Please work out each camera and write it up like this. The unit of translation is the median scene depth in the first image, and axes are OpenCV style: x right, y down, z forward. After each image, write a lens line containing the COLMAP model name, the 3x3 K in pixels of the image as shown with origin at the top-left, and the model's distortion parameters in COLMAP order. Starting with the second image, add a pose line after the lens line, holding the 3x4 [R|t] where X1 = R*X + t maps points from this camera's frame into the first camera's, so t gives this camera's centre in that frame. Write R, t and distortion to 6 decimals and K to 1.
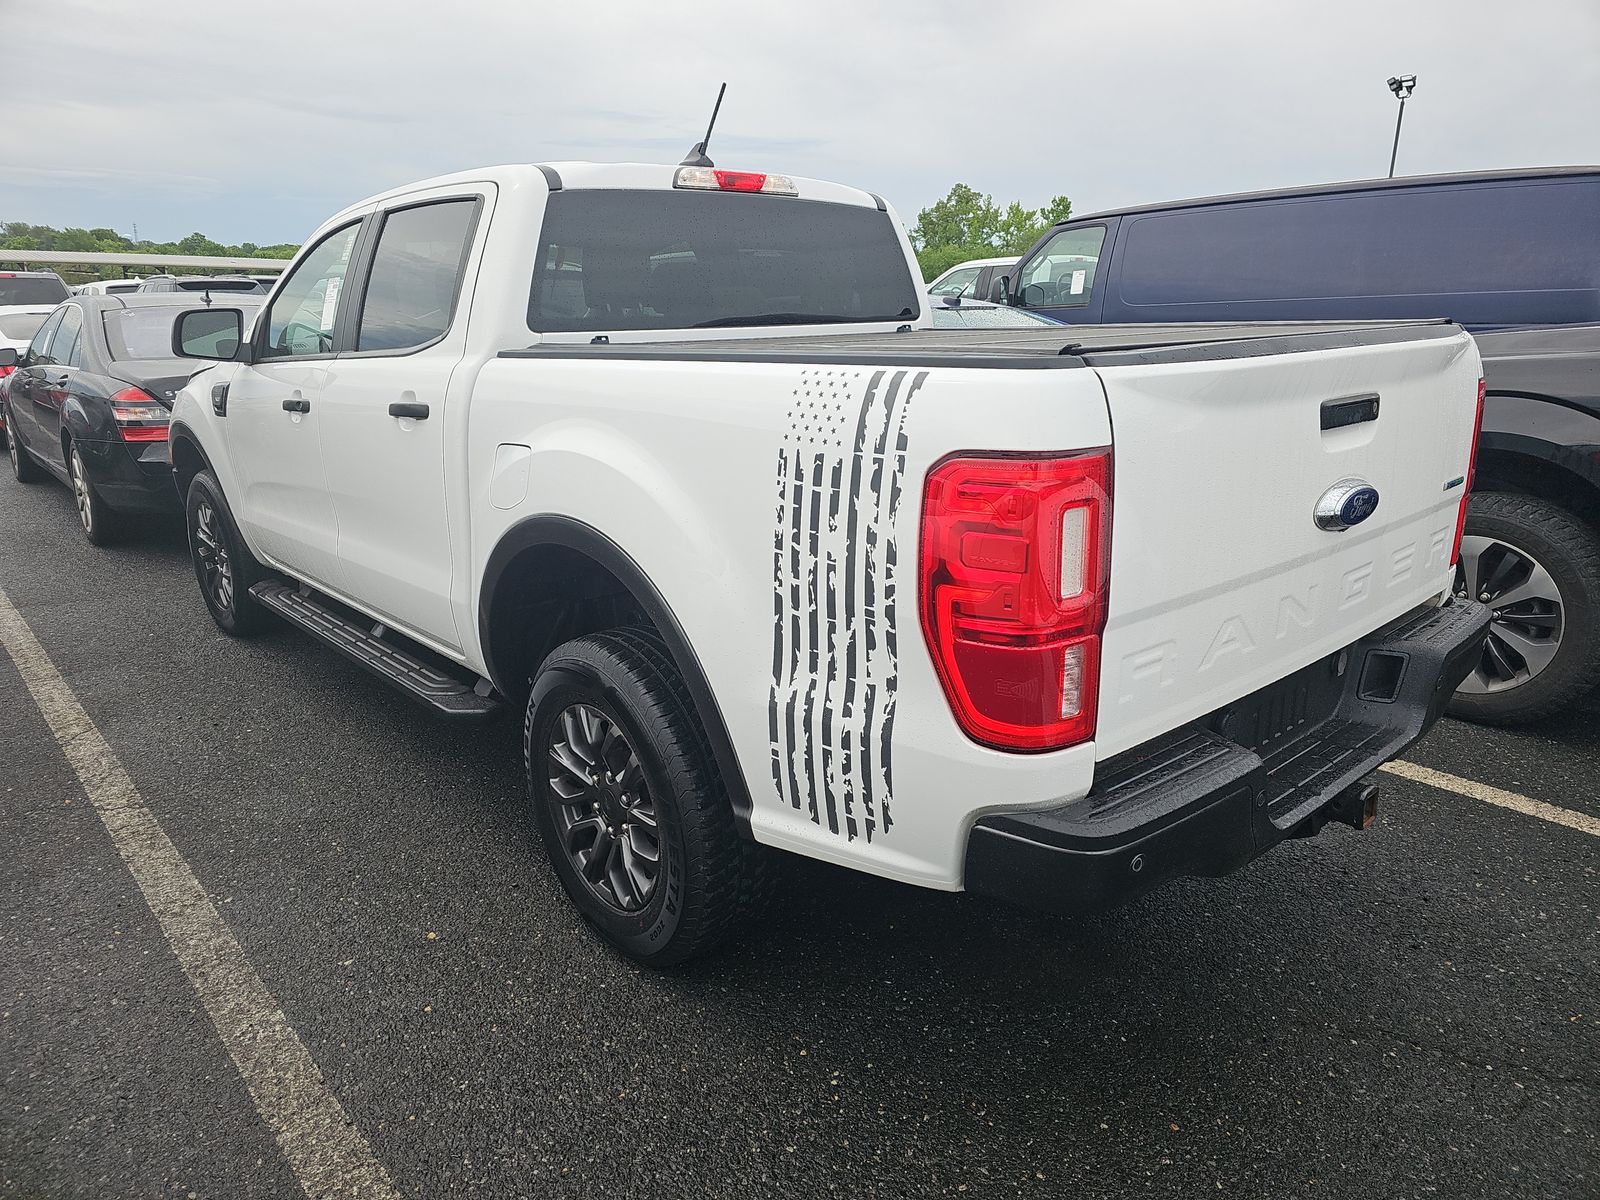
lens RADIAL K [[1067.1, 0, 793.9], [0, 1067.1, 603.0], [0, 0, 1]] dist [0.036298, -0.027795]
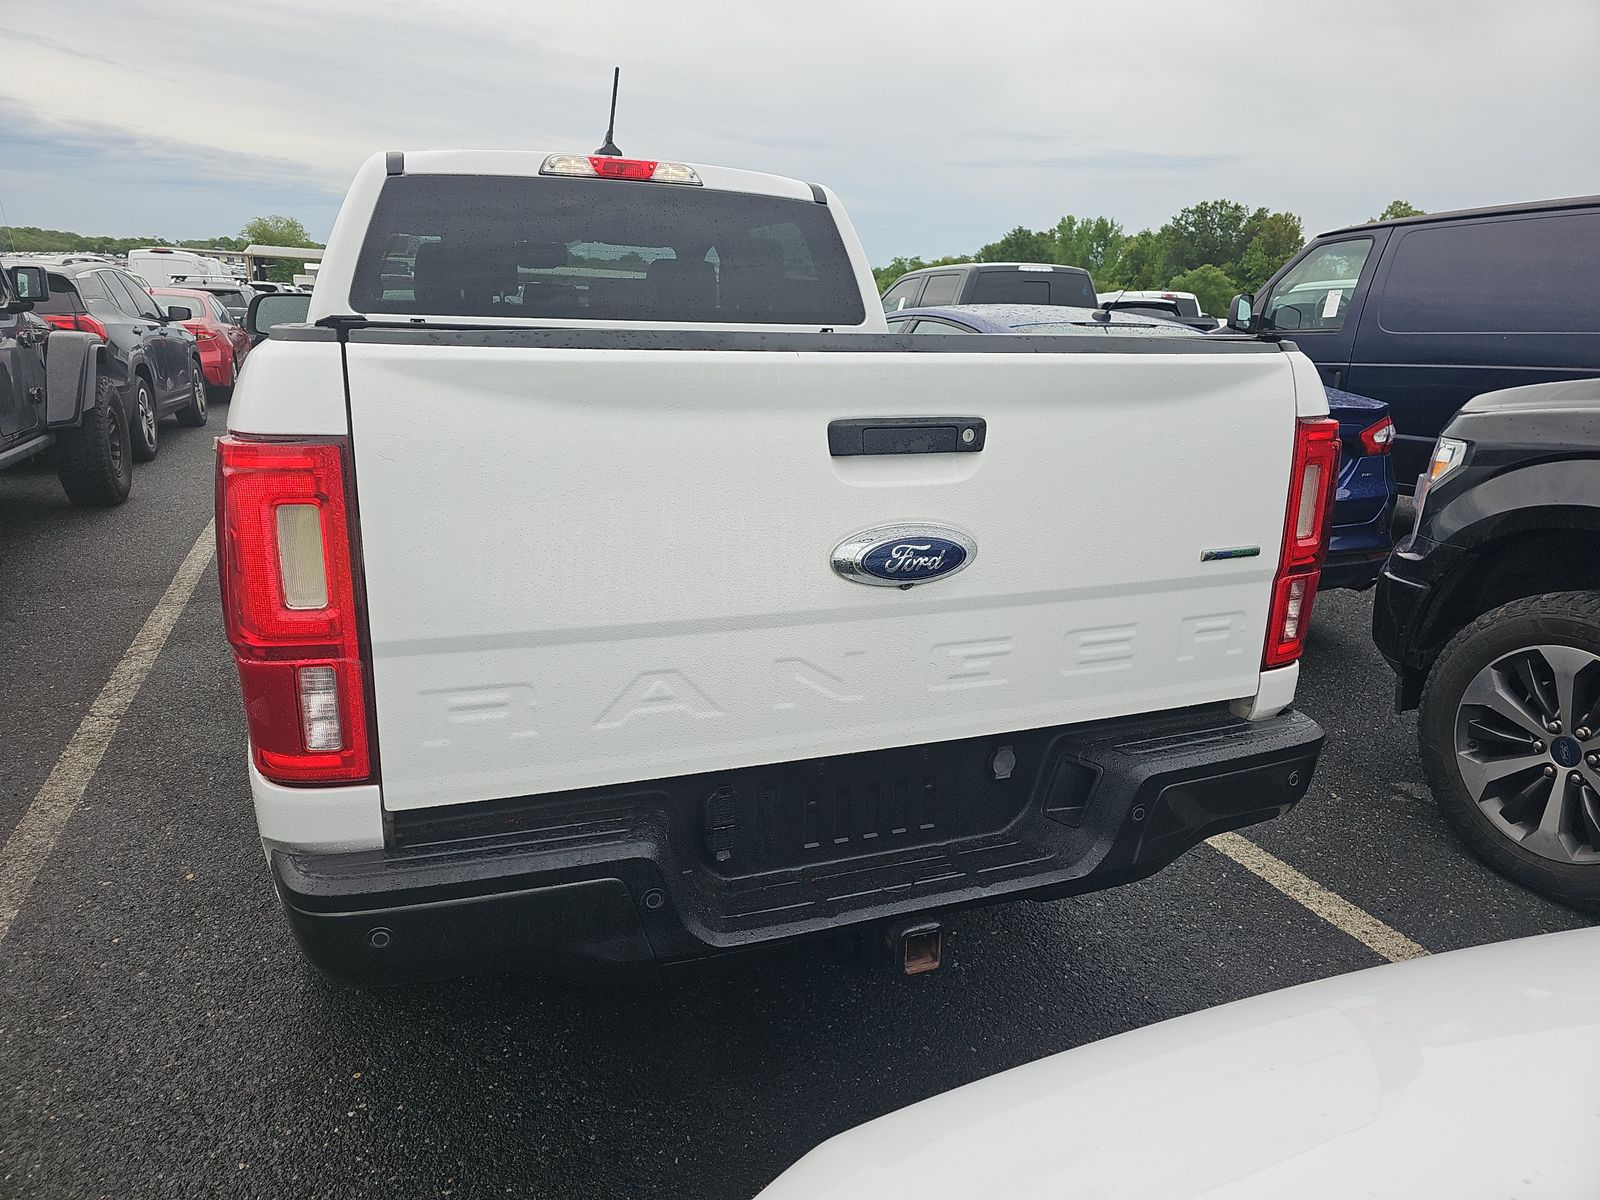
lens RADIAL K [[1067.1, 0, 773.3], [0, 1067.1, 599.2], [0, 0, 1]] dist [0.036298, -0.027795]
pose [[0.934710, 0.122616, -0.333590, 0.449327], [-0.129124, 0.991625, 0.002685, -0.032144], [0.331125, 0.040565, 0.942714, 0.158706]]
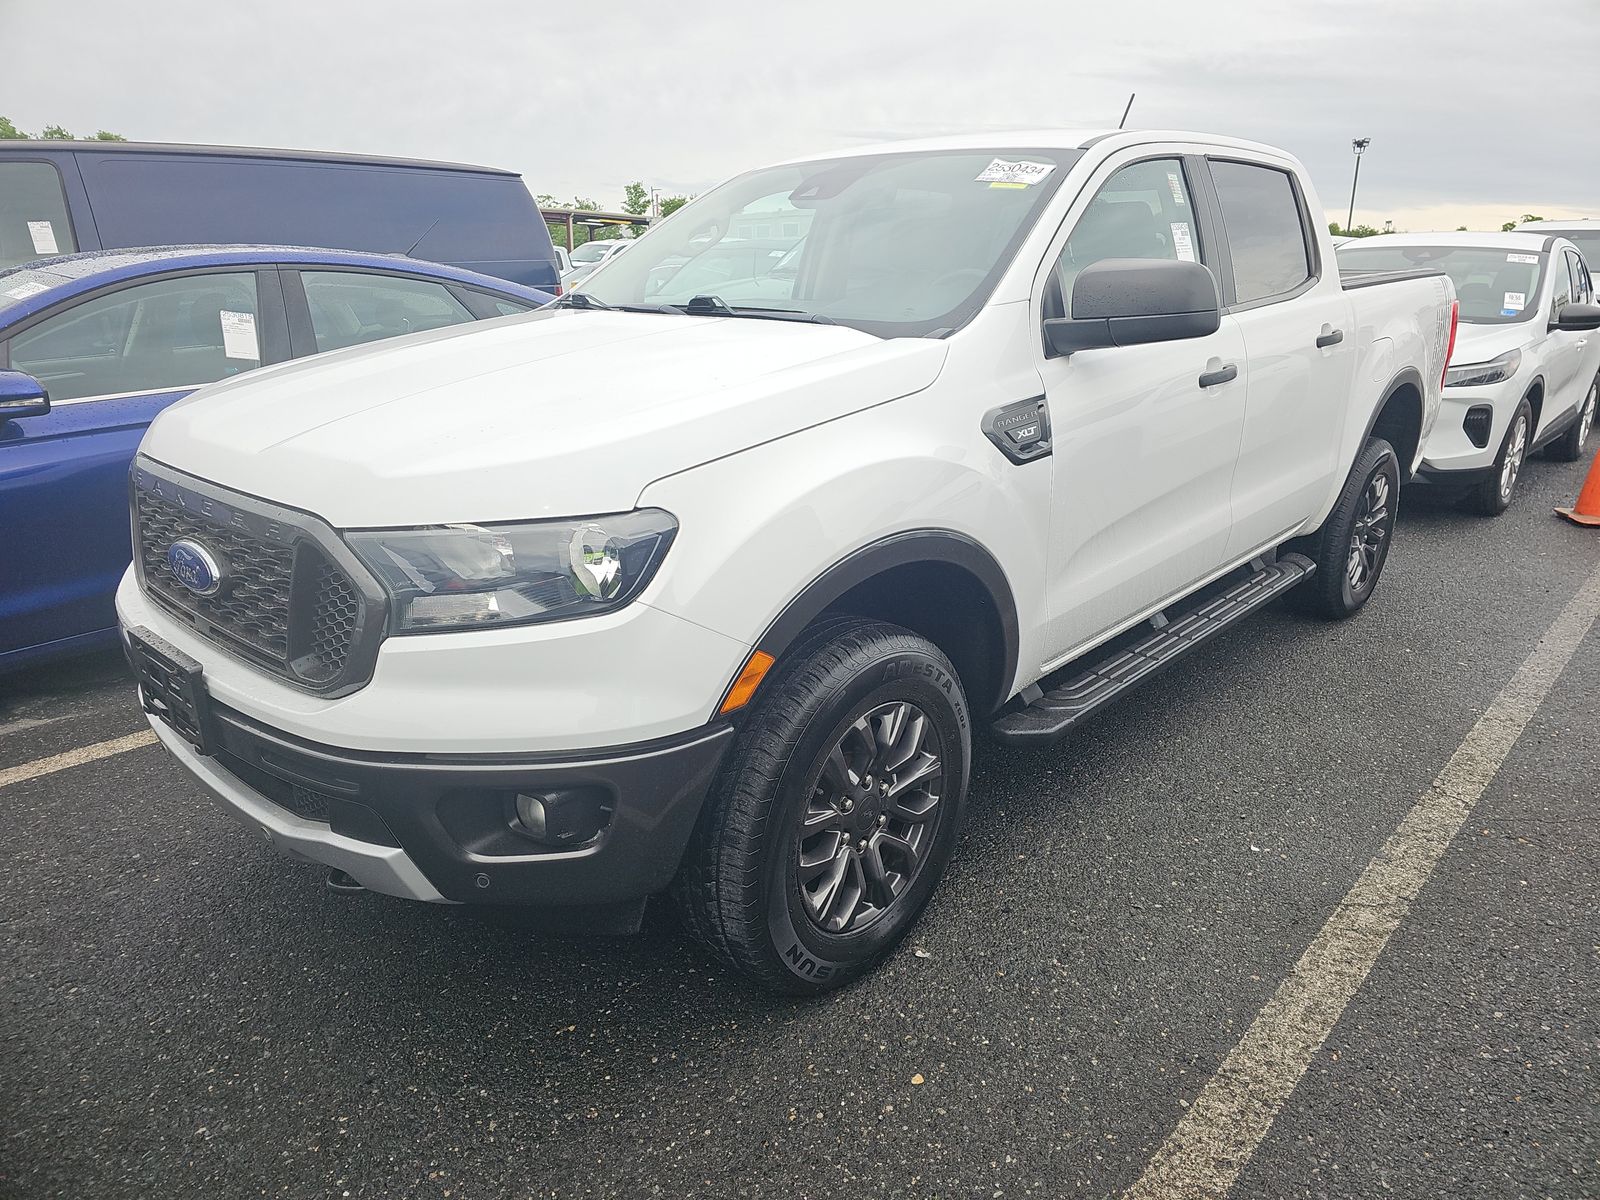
lens RADIAL K [[1067.1, 0, 804.3], [0, 1067.1, 601.9], [0, 0, 1]] dist [0.036298, -0.027795]
pose [[-0.118240, -0.295655, 0.947949, -1.516848], [0.278734, 0.906382, 0.317458, -0.454036], [-0.953062, 0.301762, -0.024761, 1.639915]]
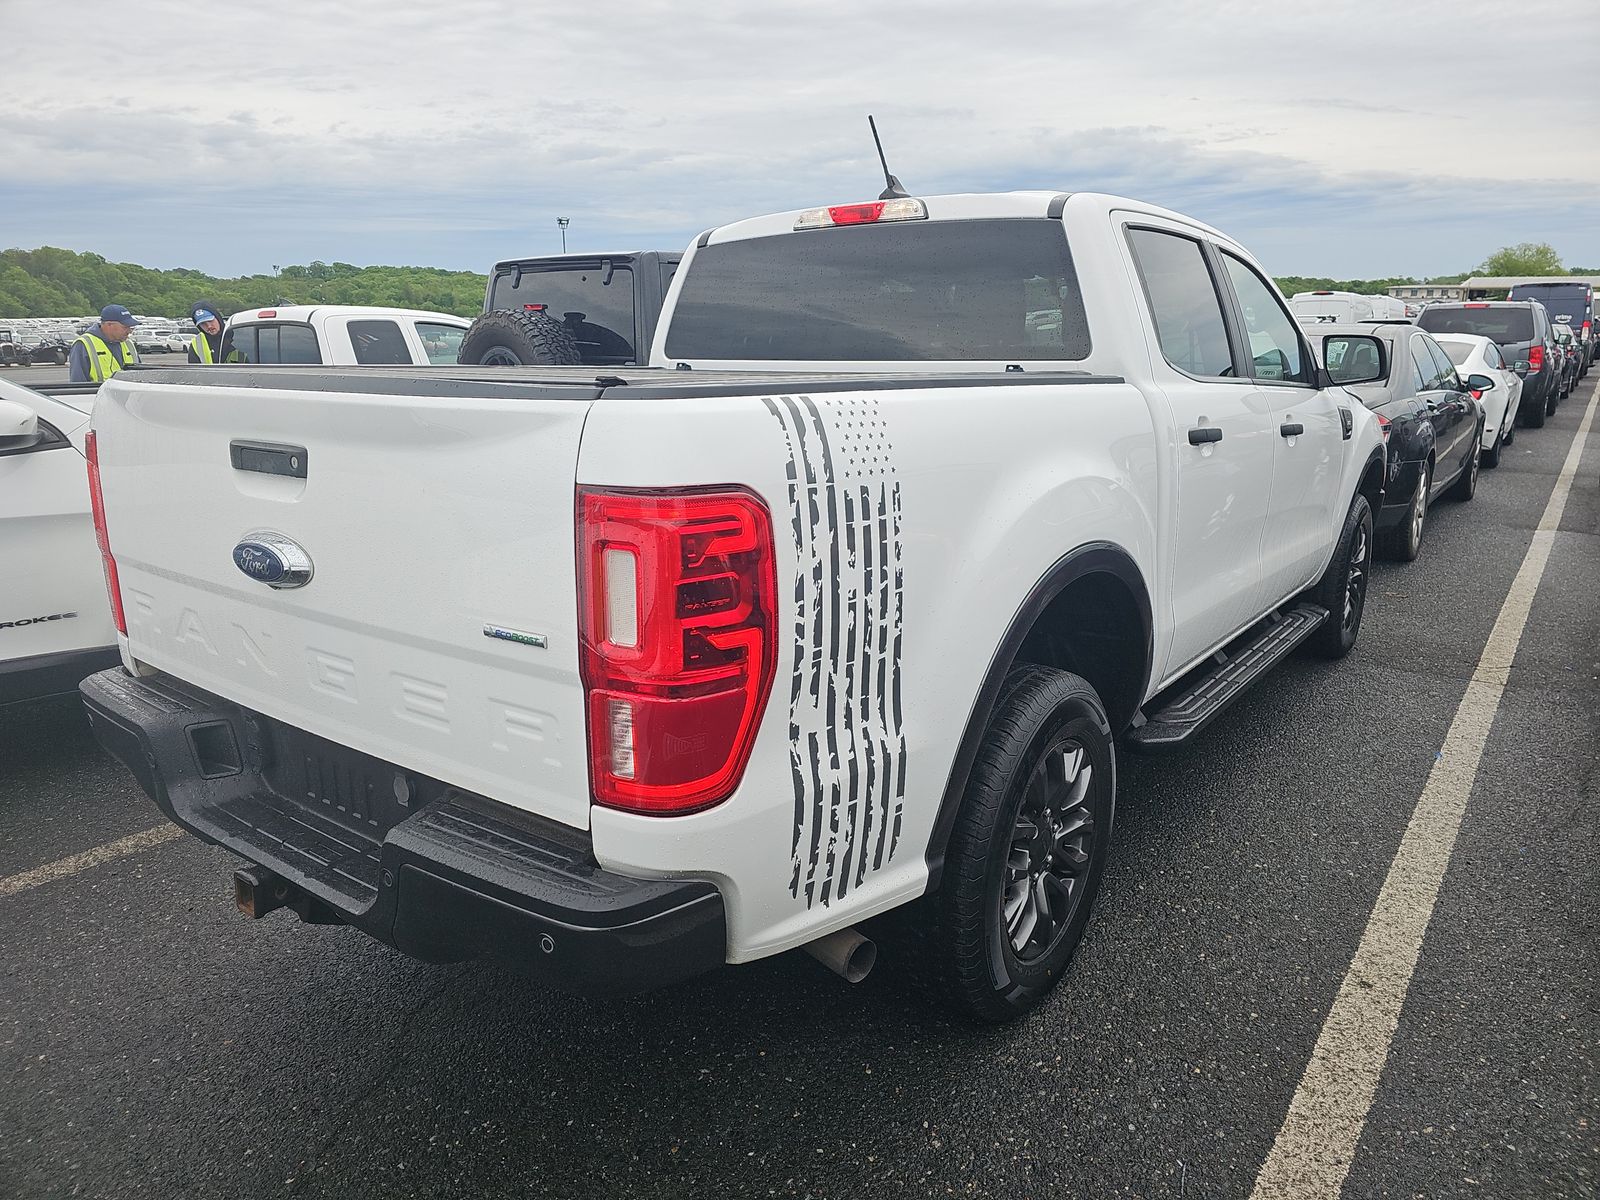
lens RADIAL K [[1067.1, 0, 793.9], [0, 1067.1, 595.6], [0, 0, 1]] dist [0.036298, -0.027795]
pose [[0.202743, 0.239325, -0.949536, 0.964710], [-0.268877, 0.946010, 0.181026, -0.225801], [0.941595, 0.218606, 0.256146, 0.777776]]
